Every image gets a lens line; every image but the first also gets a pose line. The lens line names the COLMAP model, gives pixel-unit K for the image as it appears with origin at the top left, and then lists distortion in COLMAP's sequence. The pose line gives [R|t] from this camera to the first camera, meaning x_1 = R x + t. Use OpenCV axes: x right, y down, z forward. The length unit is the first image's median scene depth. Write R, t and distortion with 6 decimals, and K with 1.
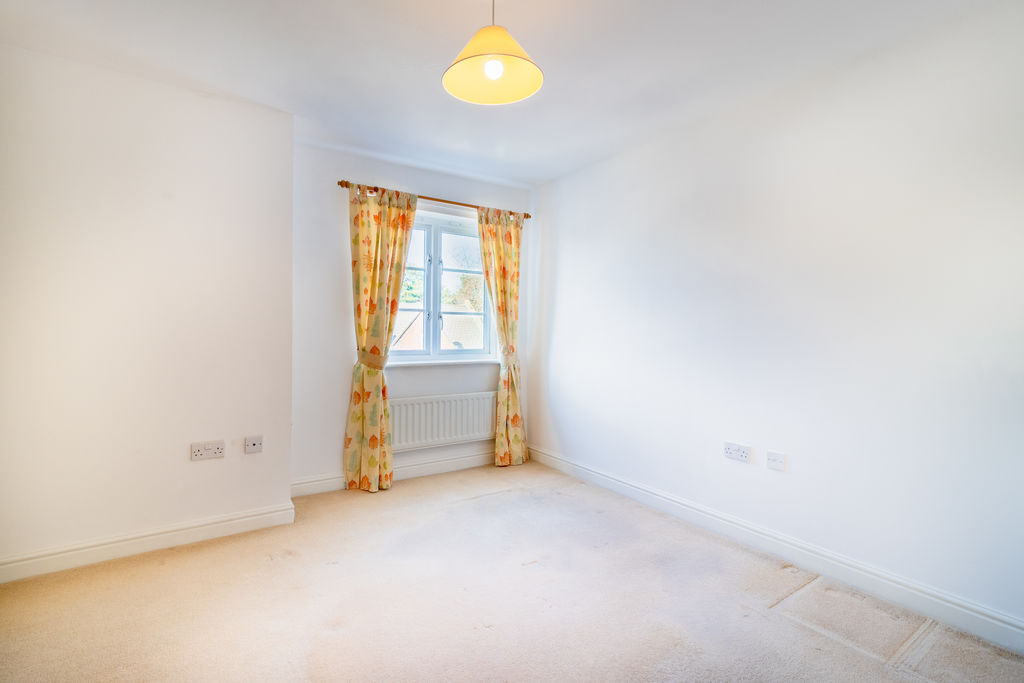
lens RADIAL K [[470.3, 0, 514.0], [0, 470.3, 329.8], [0, 0, 1]] dist [0.001417, 0.000000]
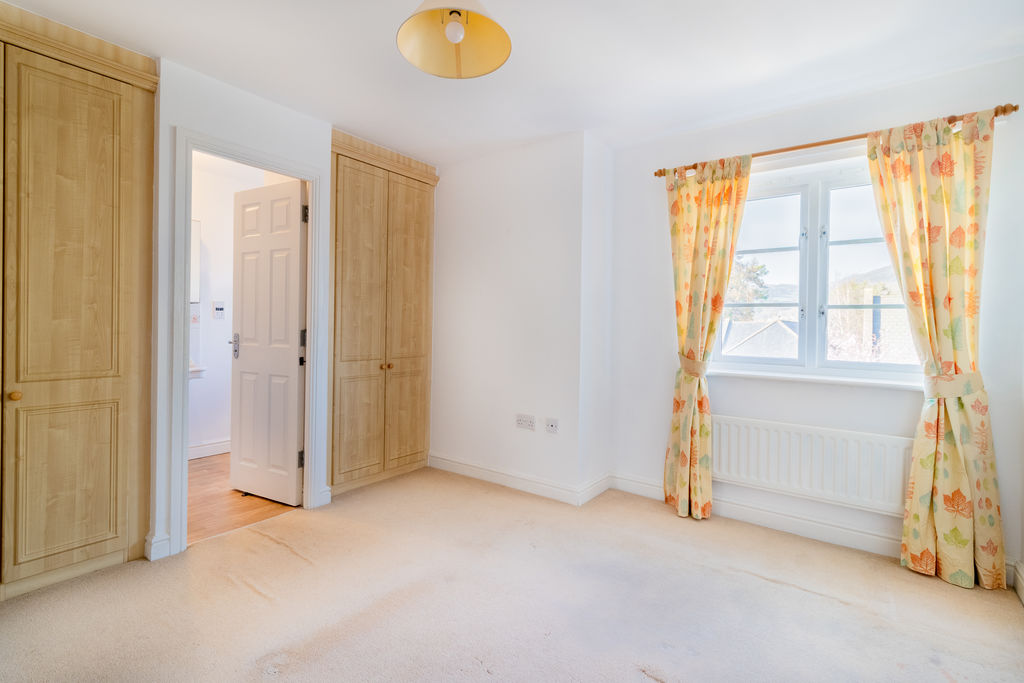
lens RADIAL K [[470.3, 0, 514.0], [0, 470.3, 329.8], [0, 0, 1]] dist [0.001417, 0.000000]
pose [[0.331762, 0.005947, -0.943345, 0.361954], [-0.013252, 0.999911, 0.001644, 0.002359], [0.943270, 0.011956, 0.331811, 0.359787]]
